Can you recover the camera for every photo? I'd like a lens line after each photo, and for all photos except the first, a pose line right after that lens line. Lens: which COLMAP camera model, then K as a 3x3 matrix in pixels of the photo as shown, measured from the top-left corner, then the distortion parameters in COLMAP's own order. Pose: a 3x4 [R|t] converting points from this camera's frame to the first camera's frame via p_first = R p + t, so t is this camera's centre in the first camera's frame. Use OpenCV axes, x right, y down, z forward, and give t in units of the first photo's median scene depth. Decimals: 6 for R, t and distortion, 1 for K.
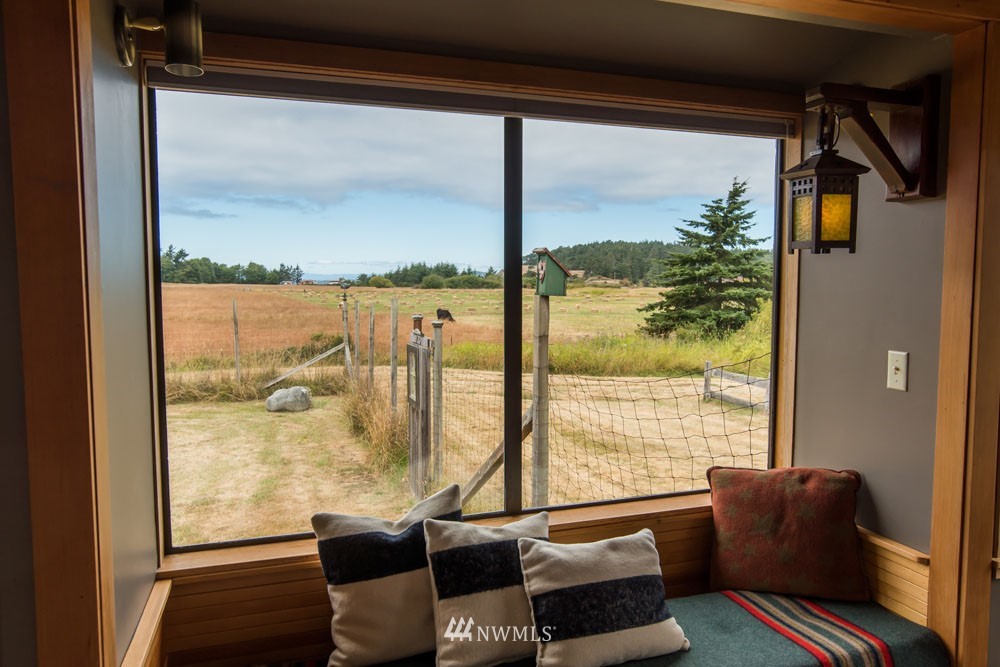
lens RADIAL K [[699.3, 0, 521.7], [0, 699.3, 330.5], [0, 0, 1]] dist [-0.001429, -0.000839]
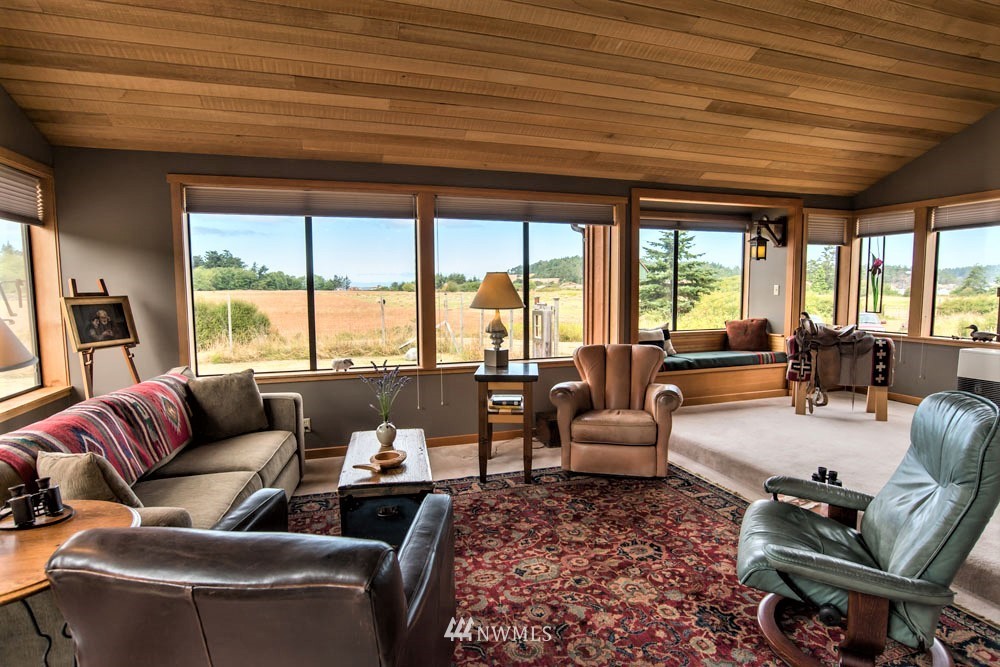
lens RADIAL K [[525.5, 0, 502.7], [0, 525.5, 331.5], [0, 0, 1]] dist [-0.057801, 0.024046]
pose [[0.999866, -0.006287, -0.015123, -0.064064], [0.006512, 0.999868, 0.014870, 0.015827], [0.015027, -0.014967, 0.999775, -0.129419]]
